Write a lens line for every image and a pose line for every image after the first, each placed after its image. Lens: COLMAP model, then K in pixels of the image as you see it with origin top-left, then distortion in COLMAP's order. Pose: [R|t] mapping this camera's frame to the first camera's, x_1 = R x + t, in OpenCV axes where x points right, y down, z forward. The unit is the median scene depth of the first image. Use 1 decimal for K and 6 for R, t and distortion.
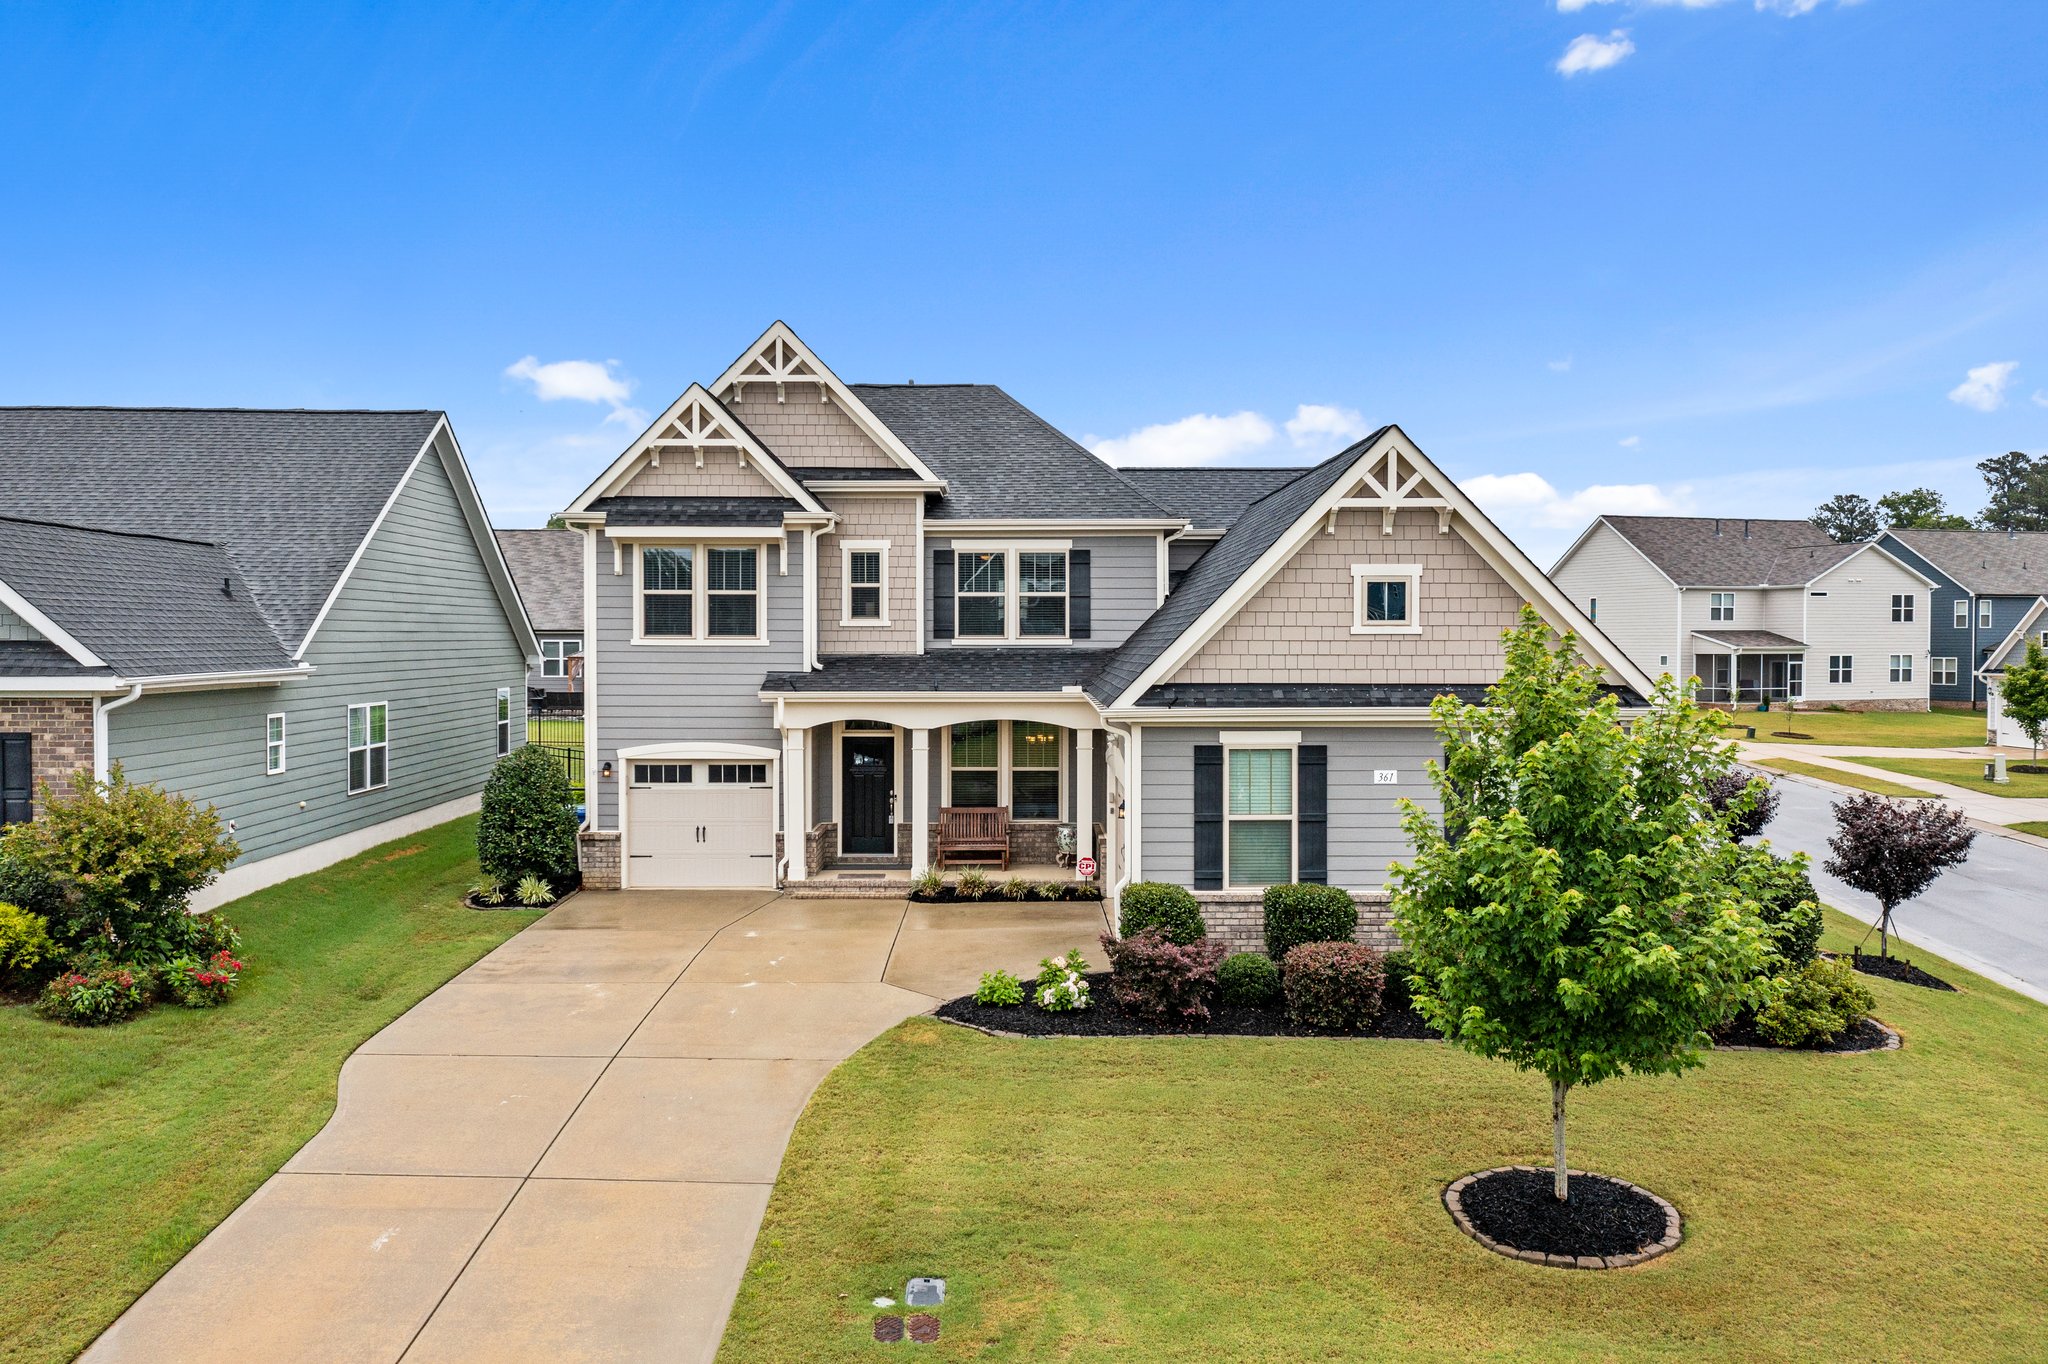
lens RADIAL K [[1615.0, 0, 1024.0], [0, 1615.0, 682.0], [0, 0, 1]] dist [0.004057, 0.005035]
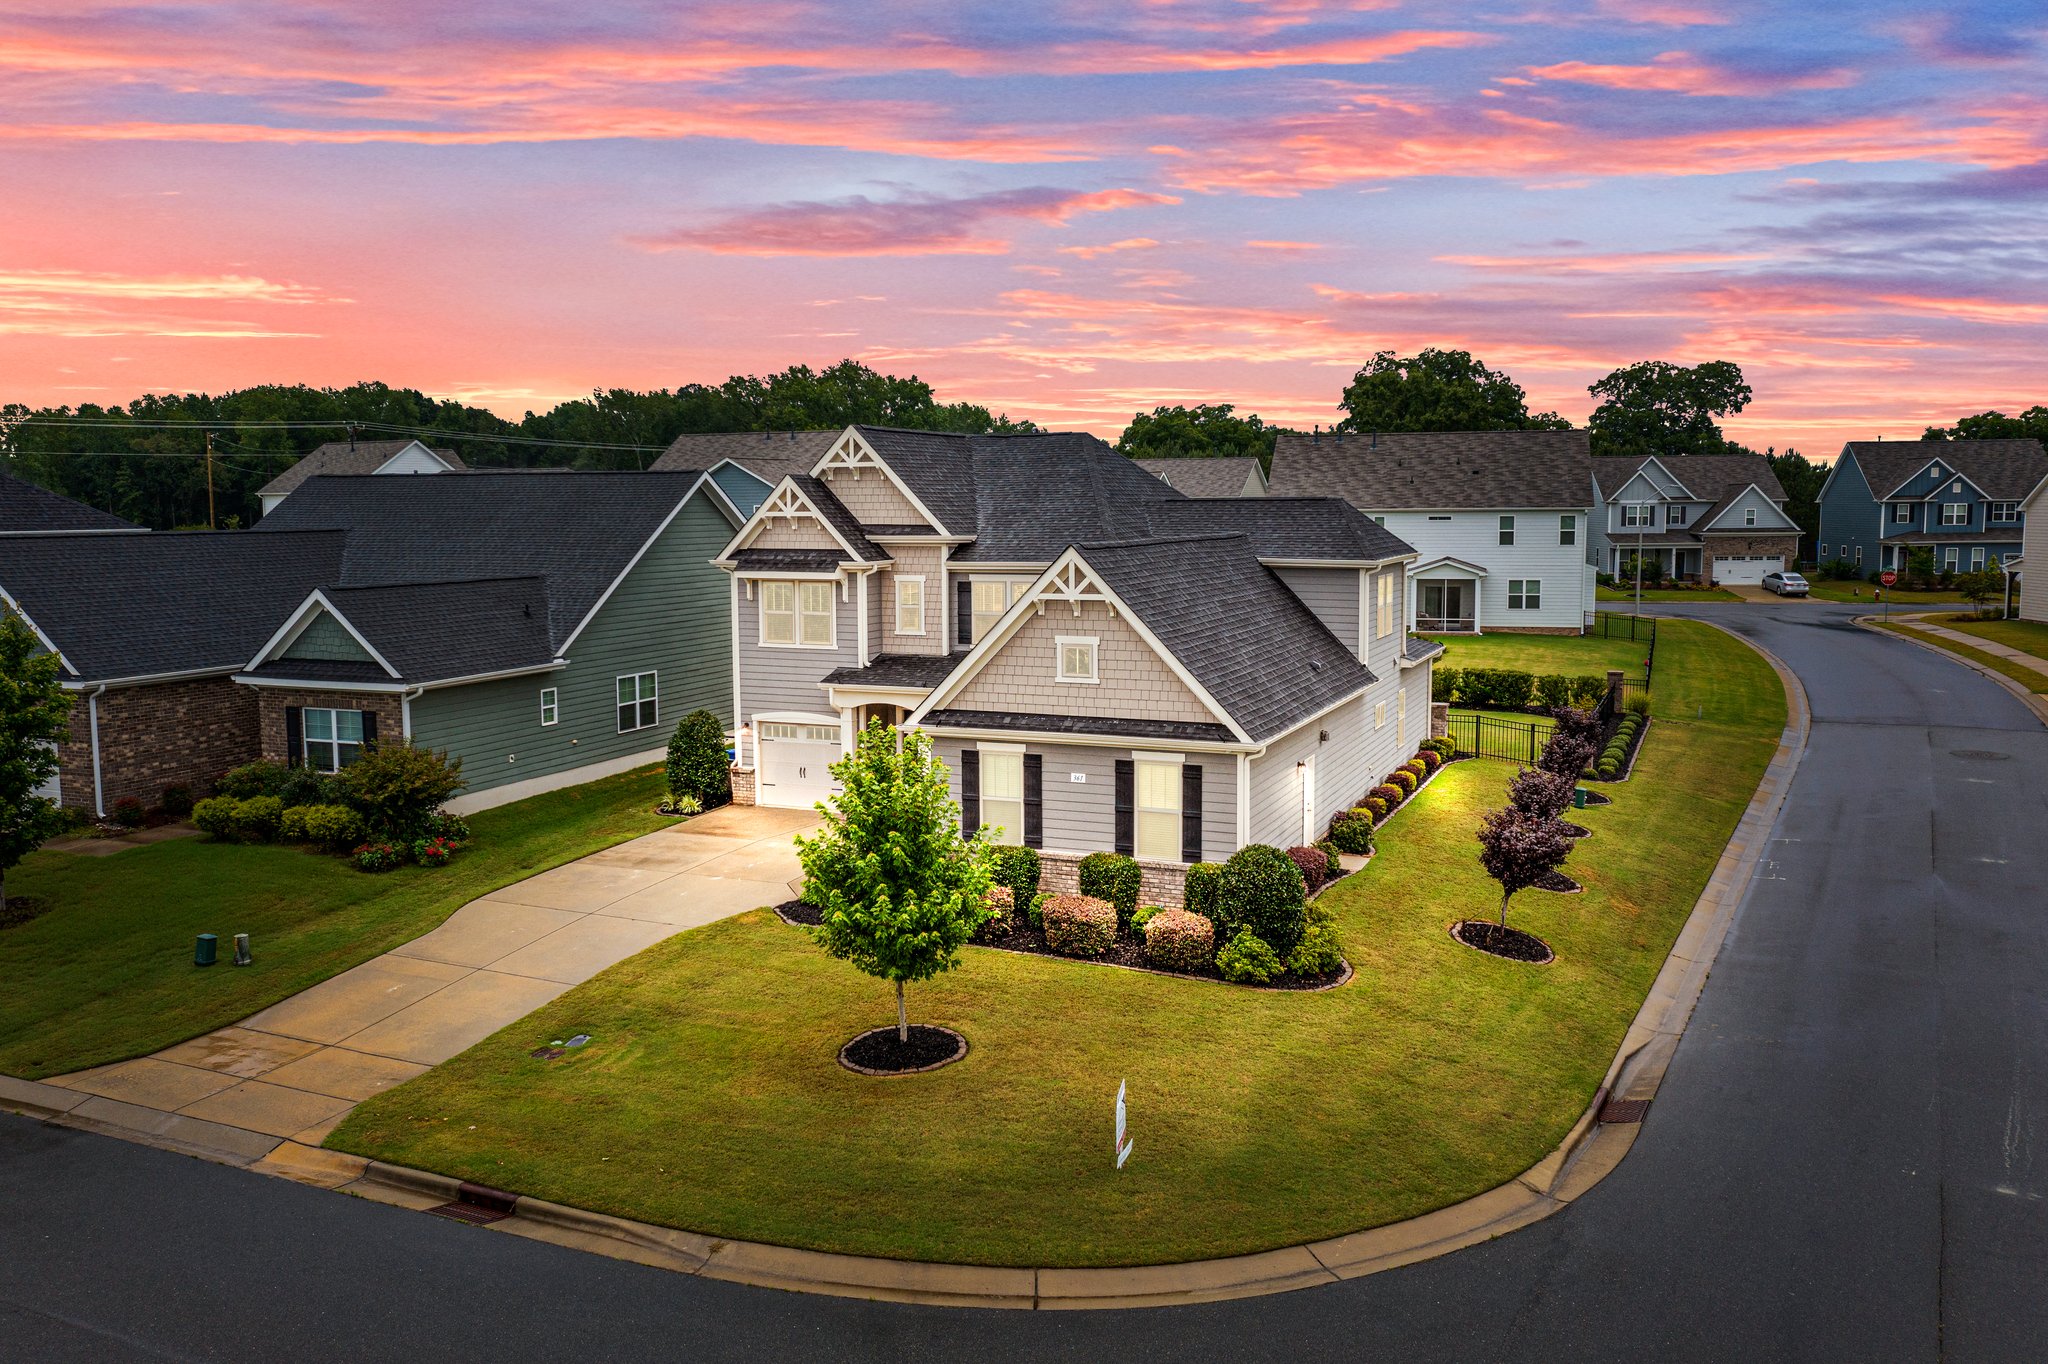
lens RADIAL K [[1615.0, 0, 1024.0], [0, 1615.0, 682.0], [0, 0, 1]] dist [0.004057, 0.005035]
pose [[0.917478, 0.038477, -0.395920, 0.601269], [-0.005298, 0.996405, 0.084556, -0.122201], [0.397750, -0.075481, 0.914384, -0.296868]]
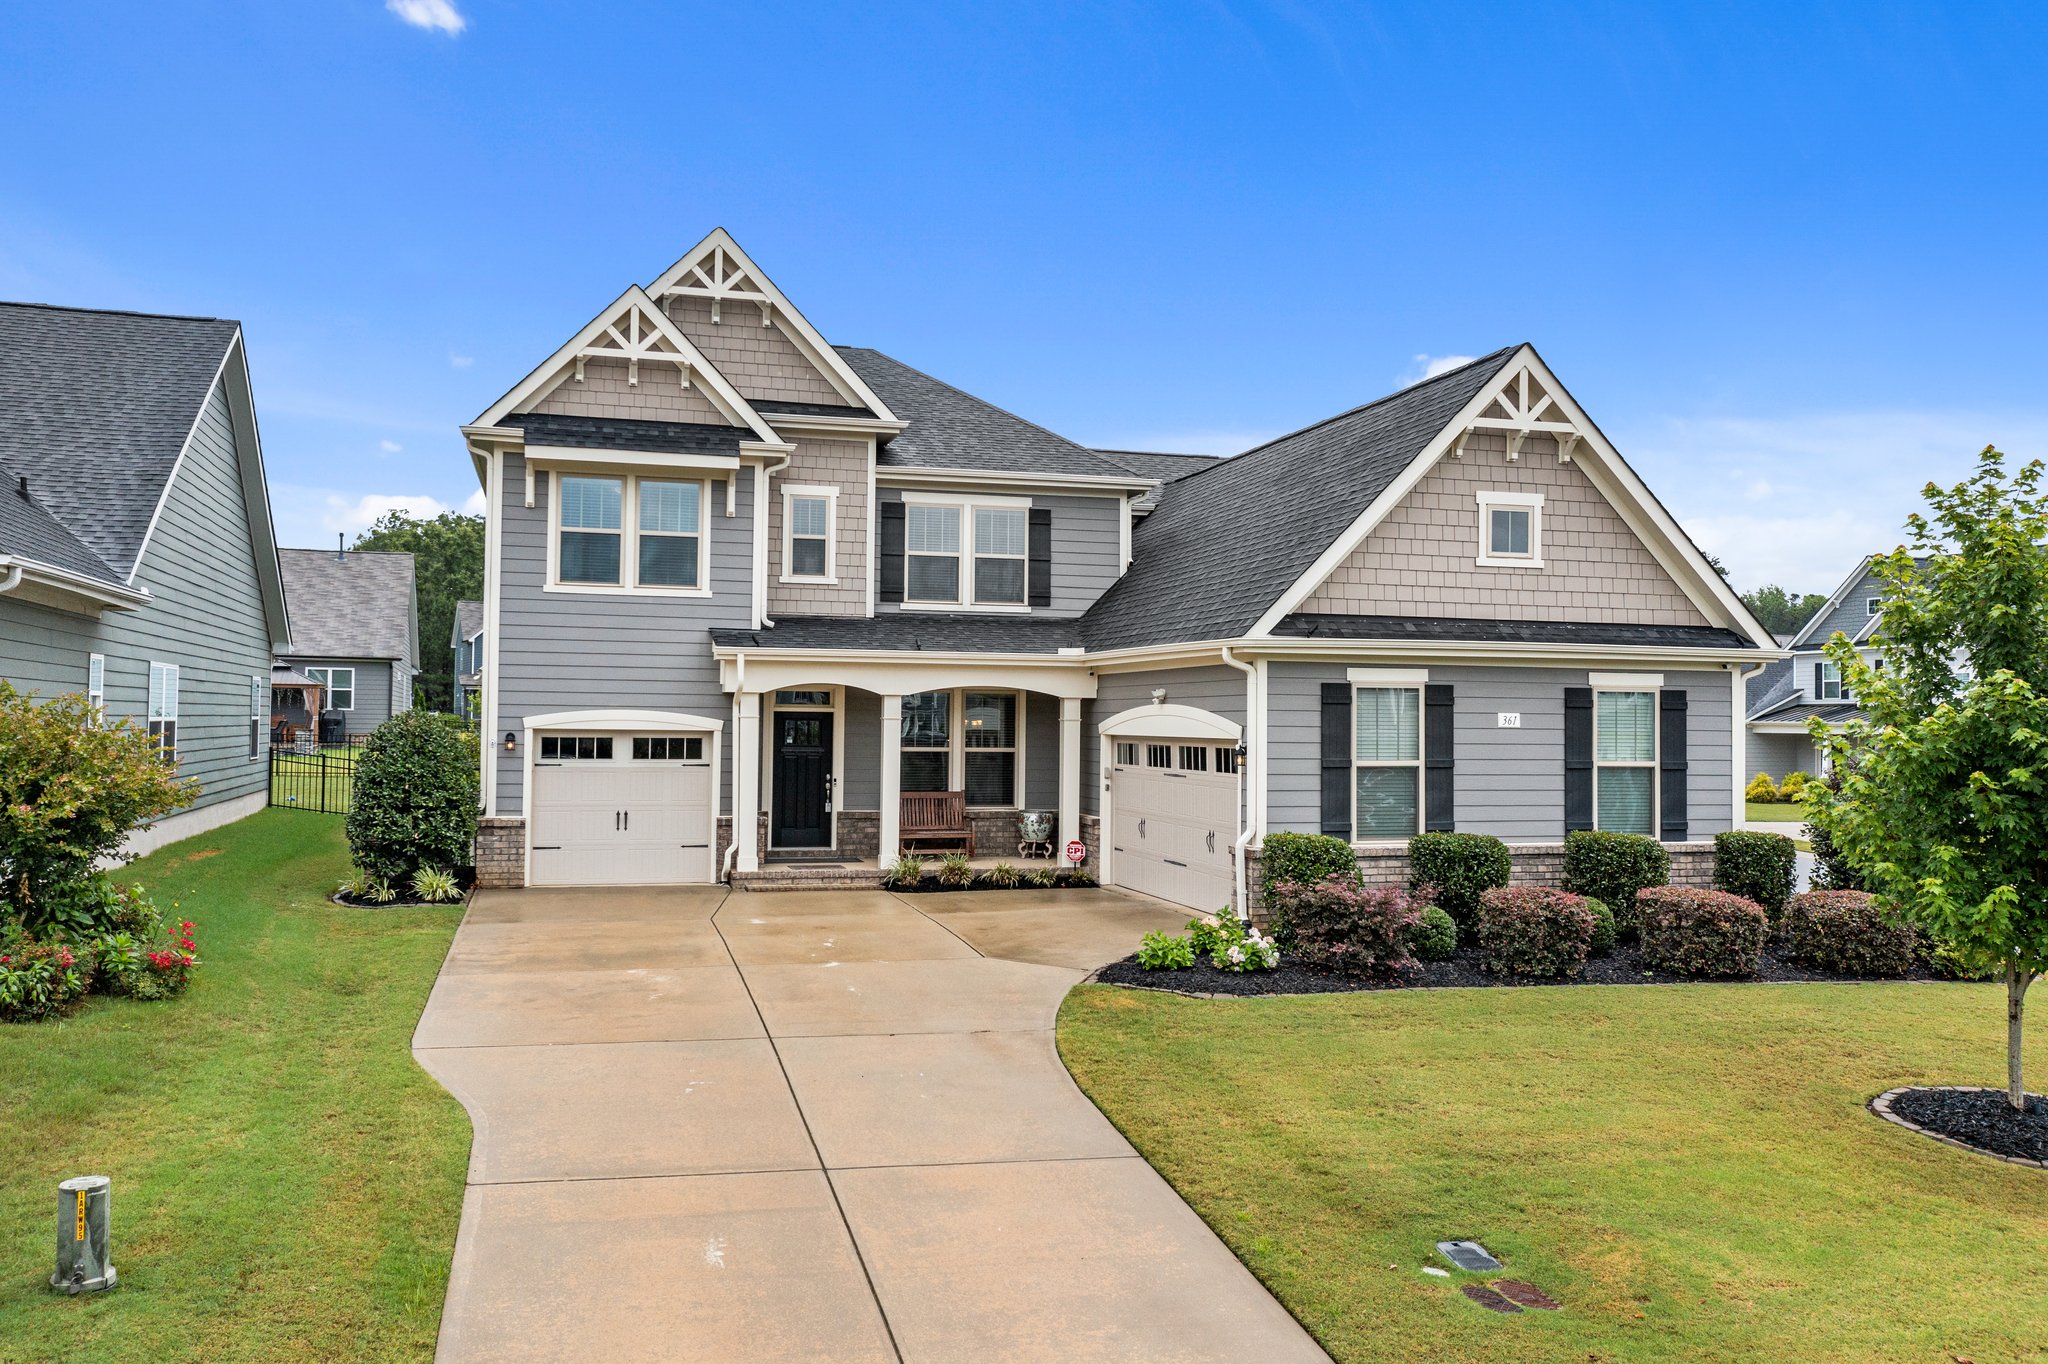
lens RADIAL K [[1615.0, 0, 1024.0], [0, 1615.0, 682.0], [0, 0, 1]] dist [0.004057, 0.005035]
pose [[0.963706, 0.016367, 0.266465, -0.231108], [-0.002633, 0.998653, -0.051818, 0.067429], [-0.266954, 0.049235, 0.962451, 0.139327]]
